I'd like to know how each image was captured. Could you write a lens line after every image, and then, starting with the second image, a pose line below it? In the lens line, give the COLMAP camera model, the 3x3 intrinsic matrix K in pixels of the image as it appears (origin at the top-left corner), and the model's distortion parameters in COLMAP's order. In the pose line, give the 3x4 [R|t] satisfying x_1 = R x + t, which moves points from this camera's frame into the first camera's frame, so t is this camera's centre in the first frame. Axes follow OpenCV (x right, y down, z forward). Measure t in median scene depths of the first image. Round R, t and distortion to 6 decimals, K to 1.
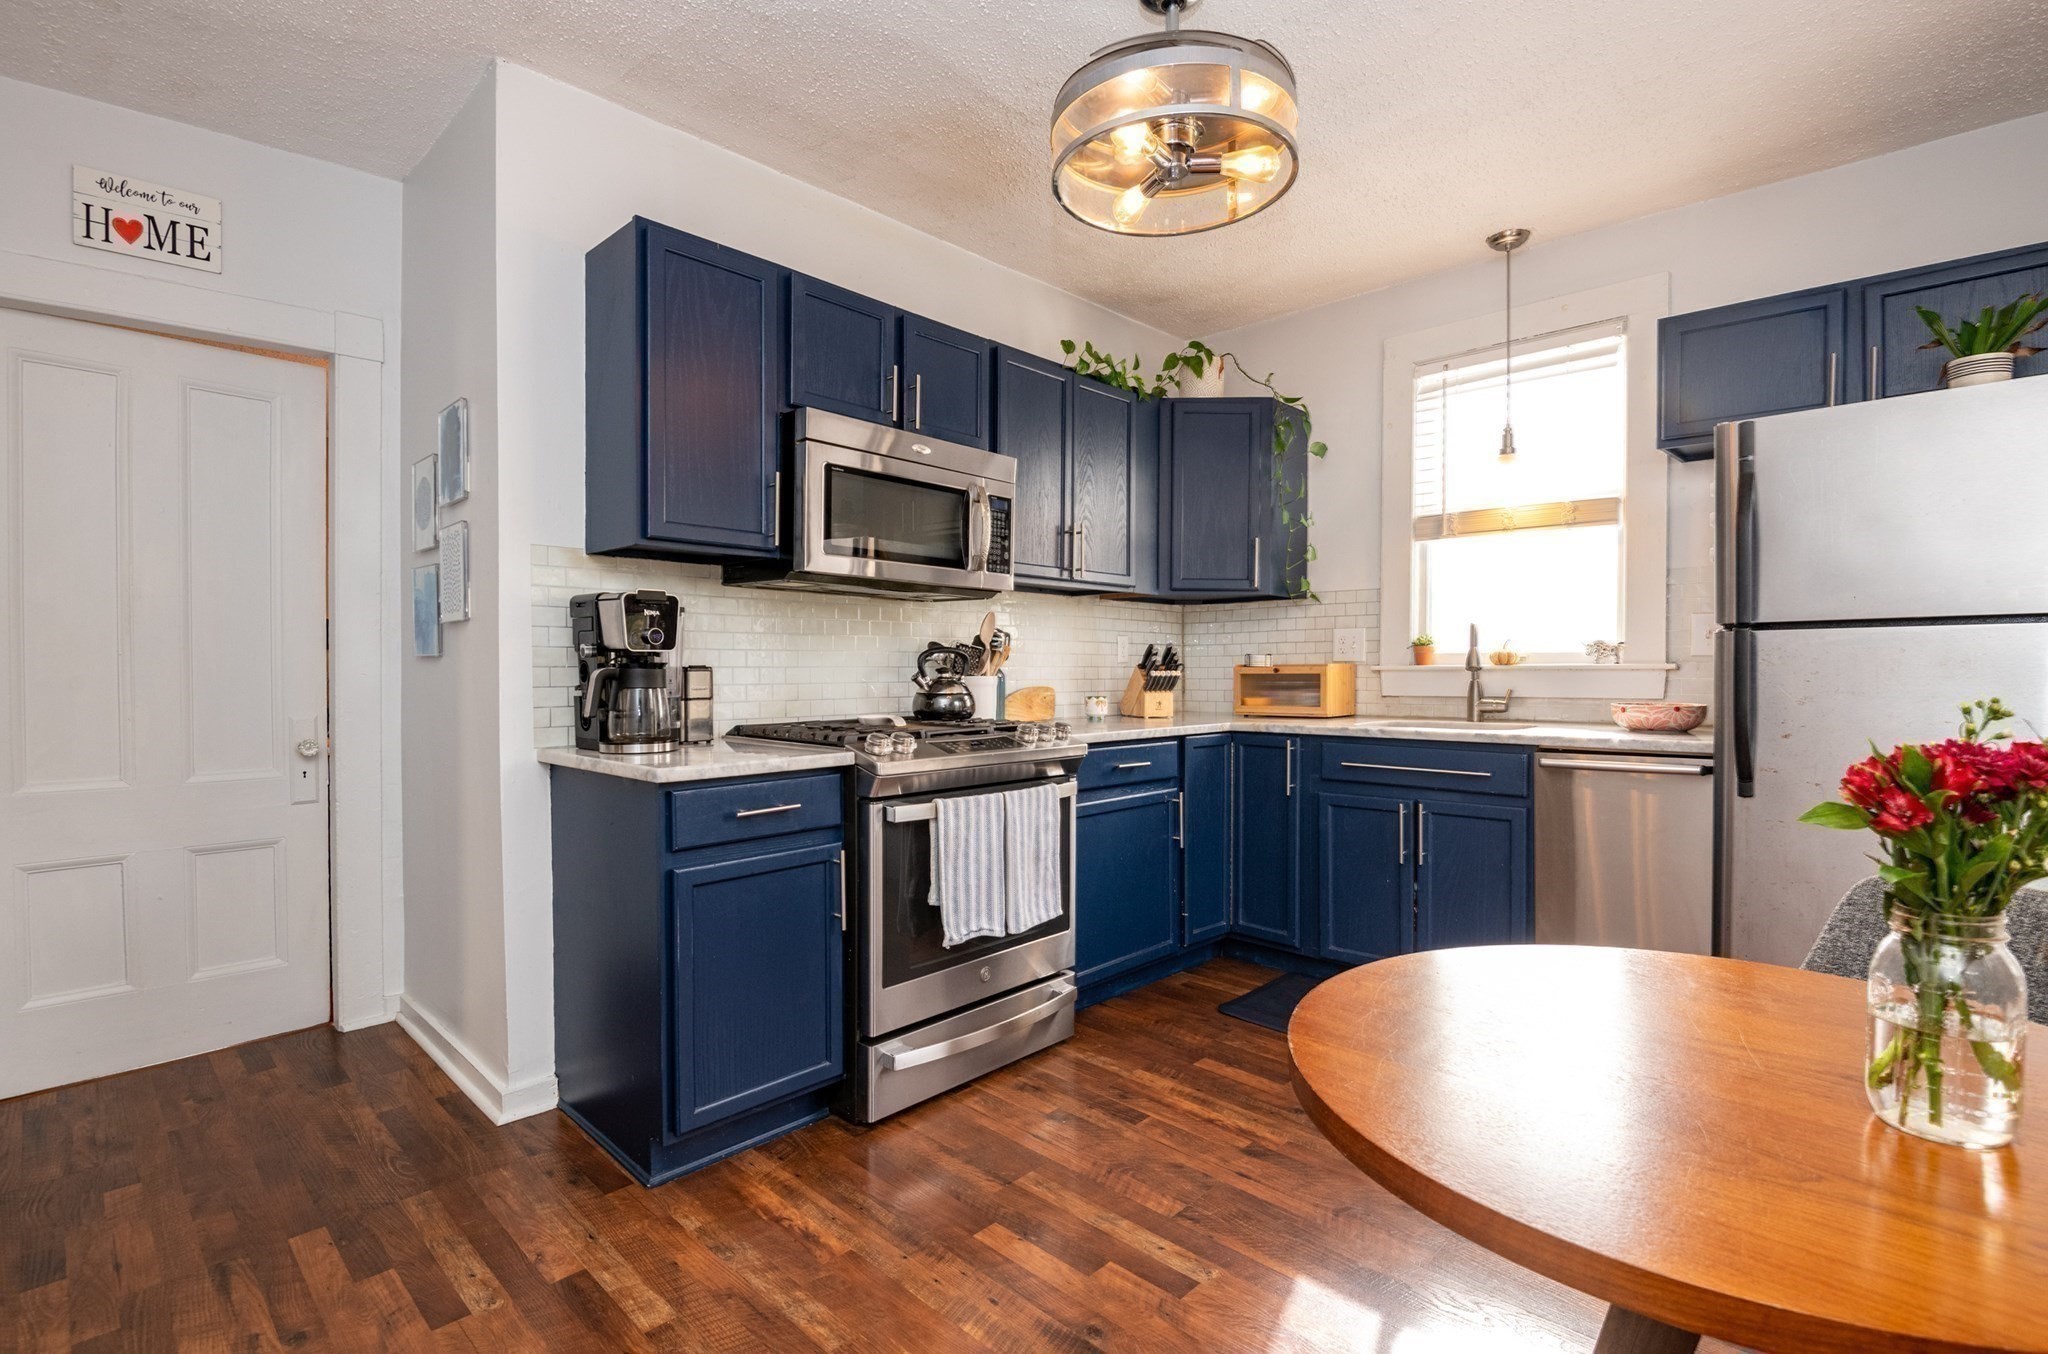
lens RADIAL K [[958.0, 0, 1018.9], [0, 958.0, 685.2], [0, 0, 1]] dist [0.000565, -0.000336]
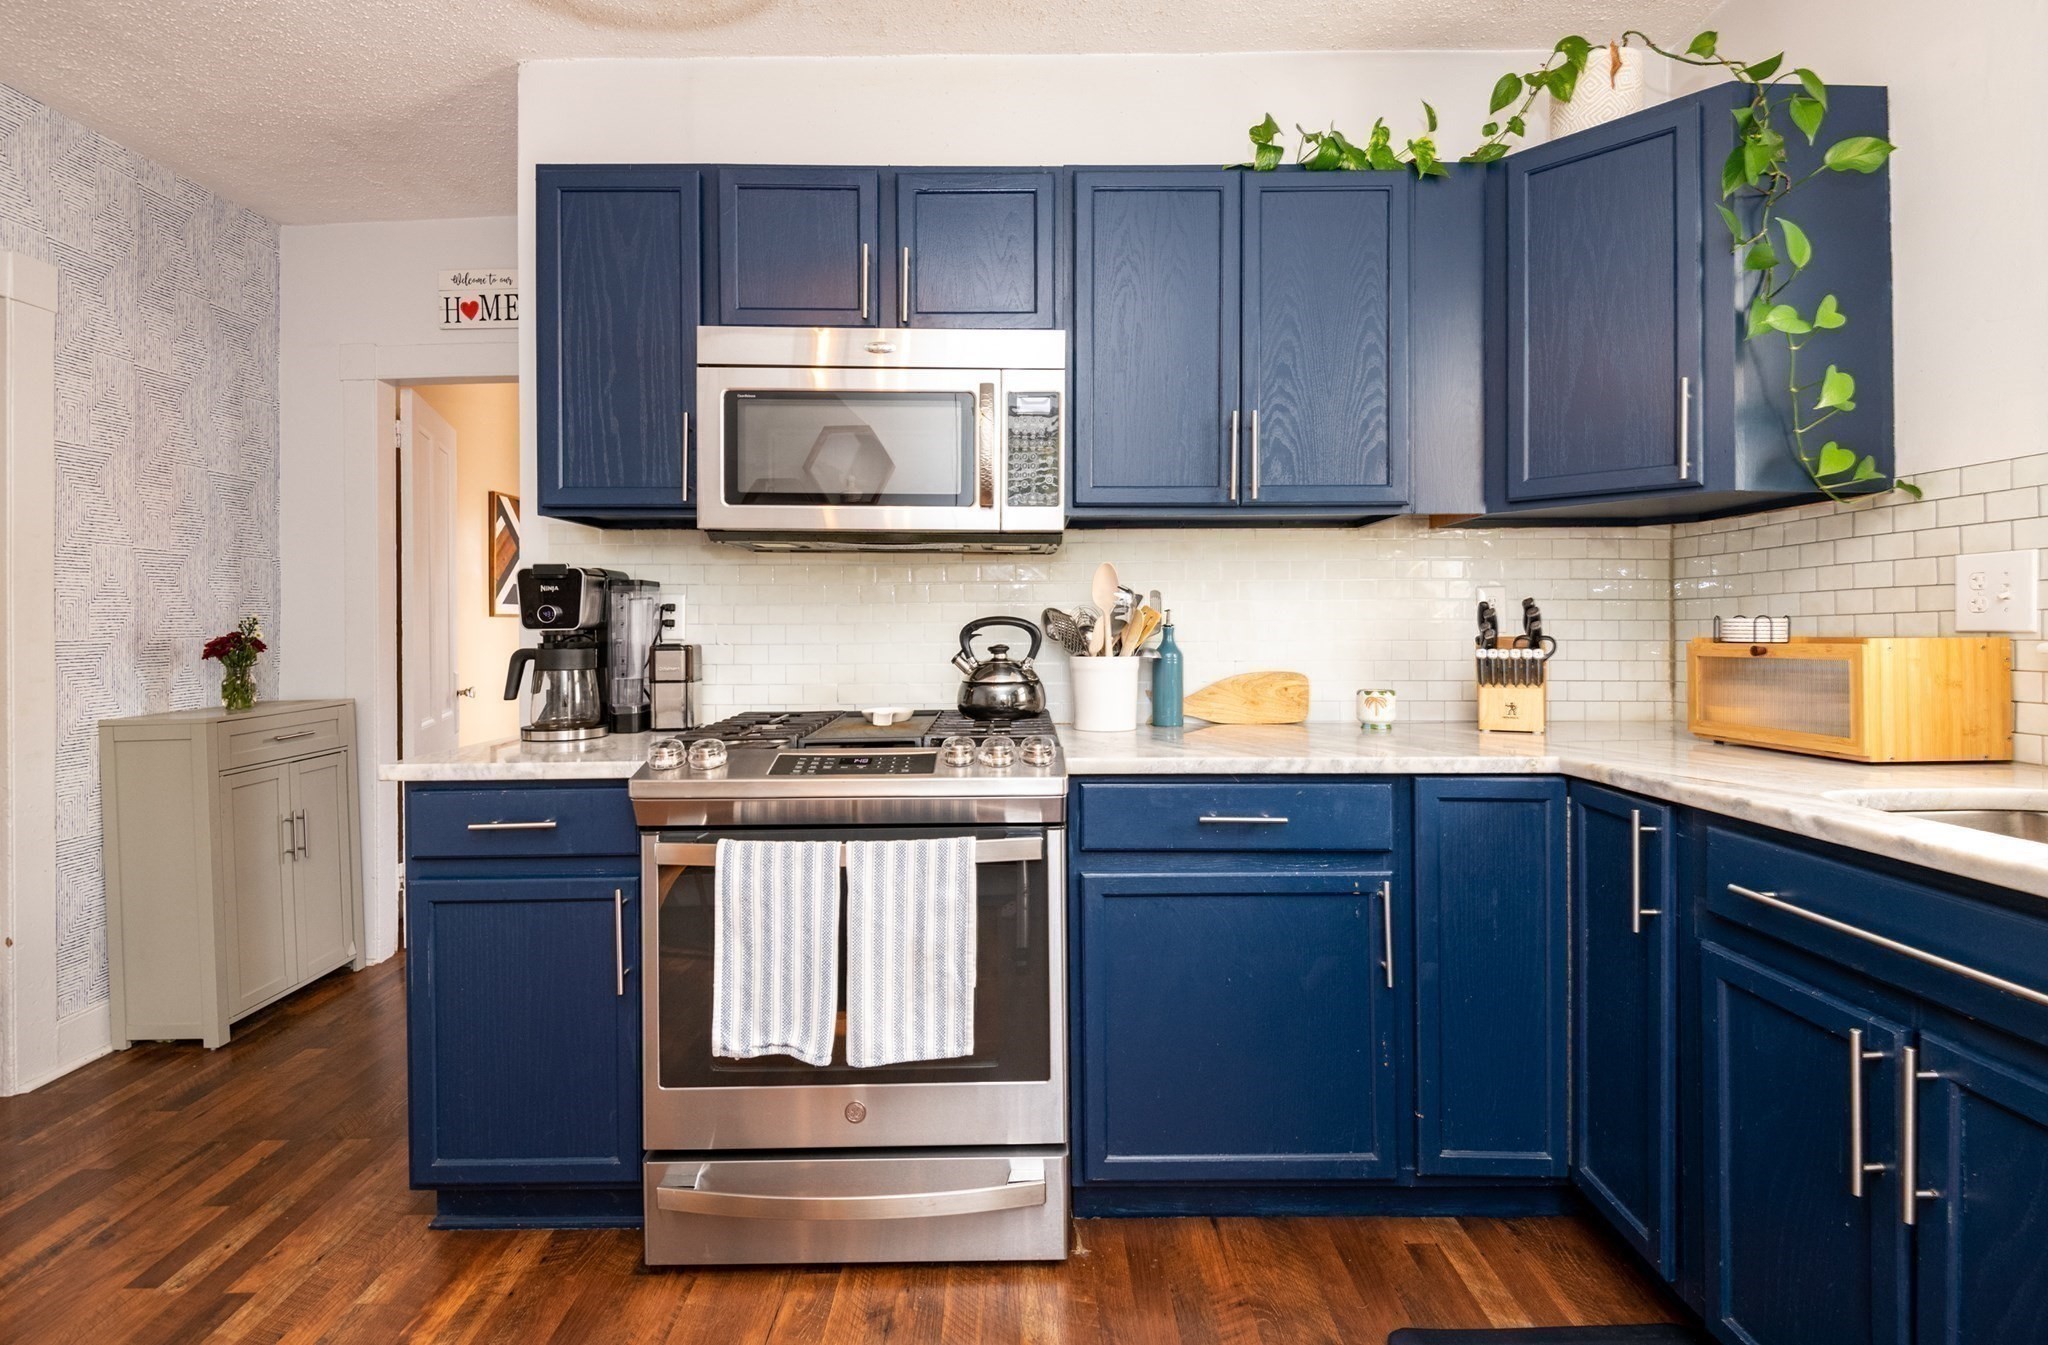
lens RADIAL K [[959.8, 0, 1027.7], [0, 959.8, 621.7], [0, 0, 1]] dist [0.017922, -0.016061]
pose [[0.698306, -0.009358, -0.715739, 0.446338], [-0.008693, 0.999730, -0.021552, -0.020723], [0.715747, 0.021272, 0.698036, 0.515637]]
